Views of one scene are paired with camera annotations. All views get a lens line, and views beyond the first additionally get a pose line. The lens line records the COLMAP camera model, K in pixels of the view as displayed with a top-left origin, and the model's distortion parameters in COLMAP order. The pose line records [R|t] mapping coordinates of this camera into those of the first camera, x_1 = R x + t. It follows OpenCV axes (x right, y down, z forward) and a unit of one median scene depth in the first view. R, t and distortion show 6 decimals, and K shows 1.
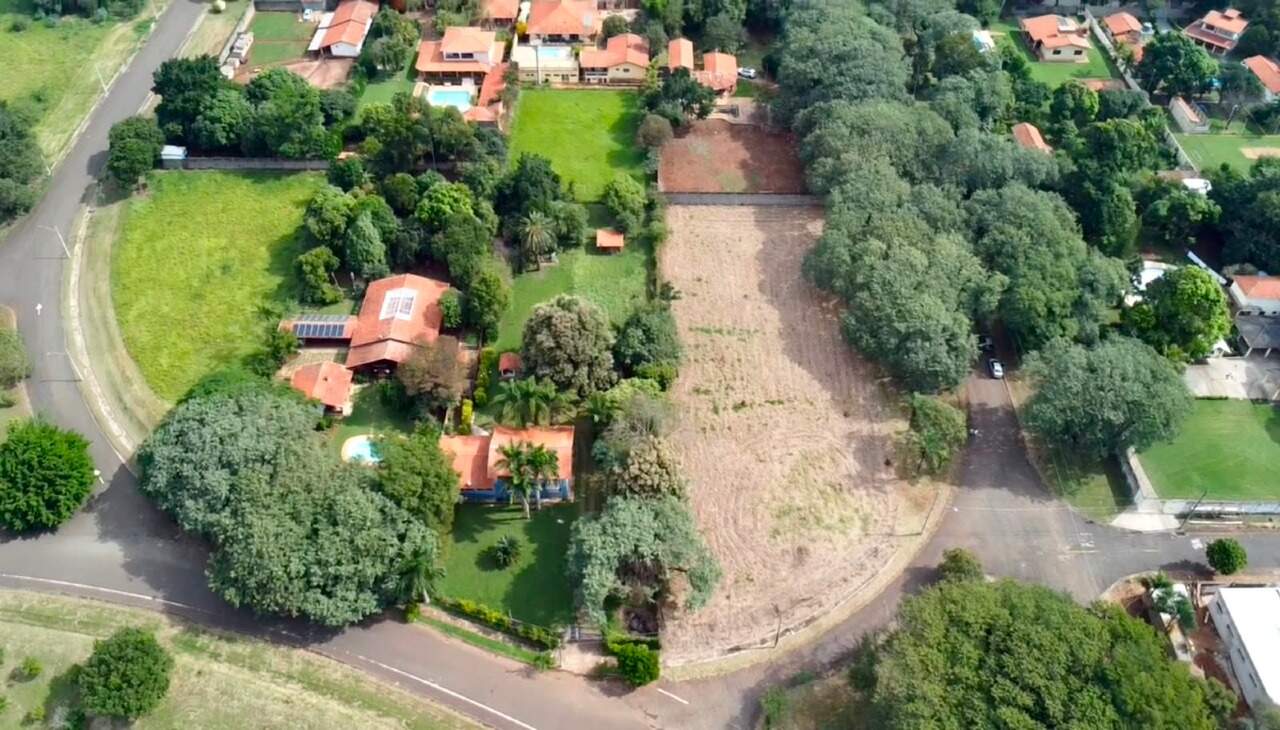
lens RADIAL K [[977.3, 0, 633.1], [0, 977.3, 362.4], [0, 0, 1]] dist [-0.020182, -0.027754]
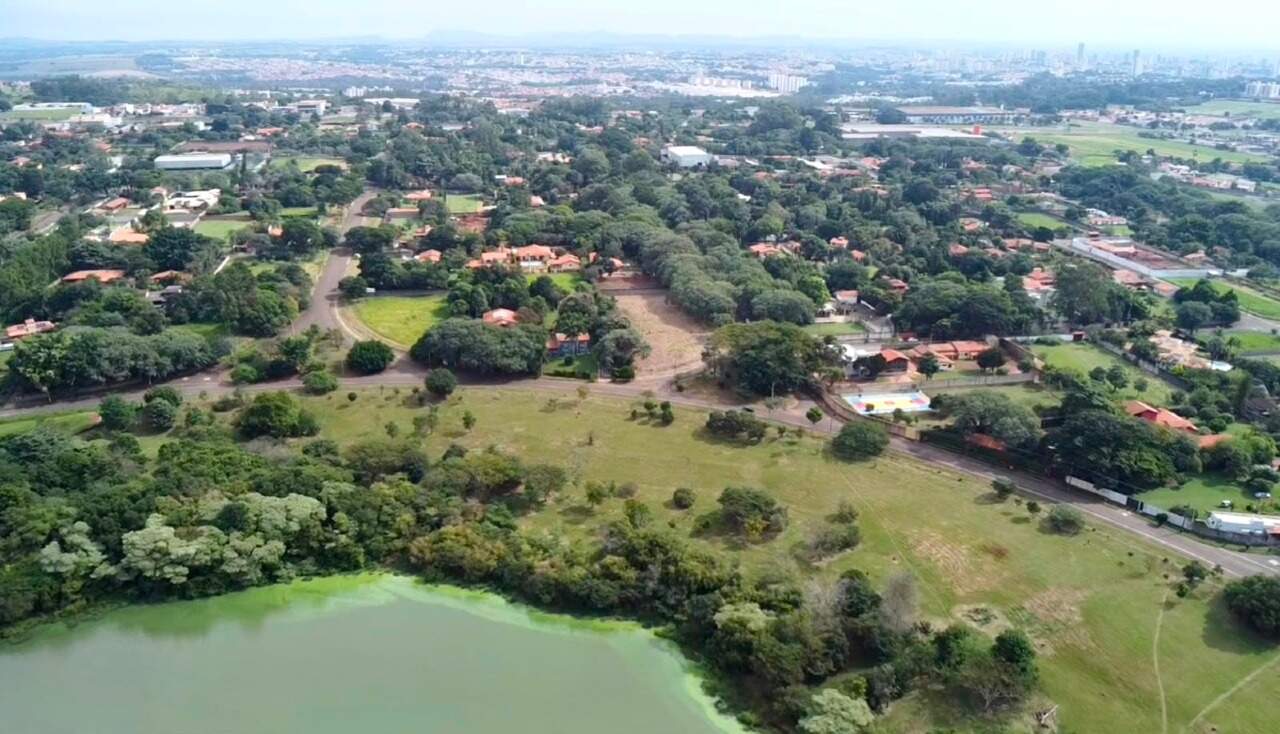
lens RADIAL K [[986.9, 0, 630.1], [0, 986.9, 362.6], [0, 0, 1]] dist [-0.019651, -0.028862]
pose [[0.983679, -0.051523, 0.172401, -0.369371], [0.122080, 0.894970, -0.429098, 1.173333], [-0.132185, 0.443141, 0.886653, -1.175102]]
